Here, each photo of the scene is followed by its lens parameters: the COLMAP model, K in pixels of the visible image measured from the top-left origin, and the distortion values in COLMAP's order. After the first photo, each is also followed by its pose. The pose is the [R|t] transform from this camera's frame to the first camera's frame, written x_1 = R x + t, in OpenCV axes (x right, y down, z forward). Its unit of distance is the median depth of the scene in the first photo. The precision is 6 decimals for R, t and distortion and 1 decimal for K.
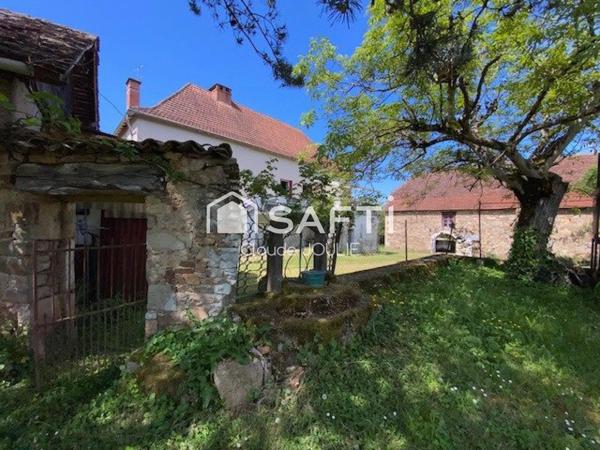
lens RADIAL K [[245.3, 0, 299.7], [0, 245.3, 225.5], [0, 0, 1]] dist [-0.014759, -0.003765]
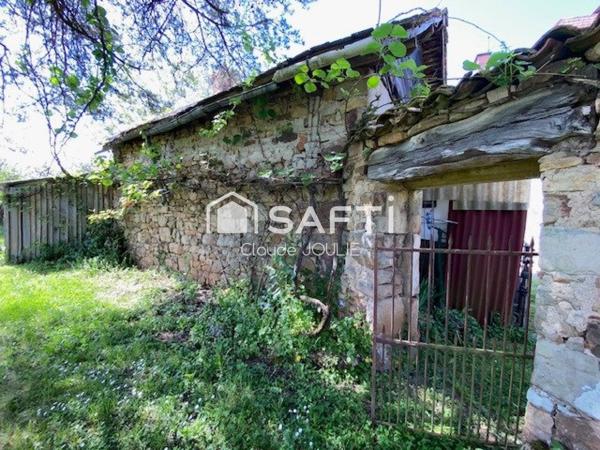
lens RADIAL K [[245.3, 0, 296.5], [0, 245.3, 227.3], [0, 0, 1]] dist [-0.014759, -0.003765]
pose [[0.331662, 0.035485, -0.942731, -0.335653], [-0.012726, 0.999370, 0.033140, 0.010643], [0.943313, 0.001006, 0.331904, 0.379776]]
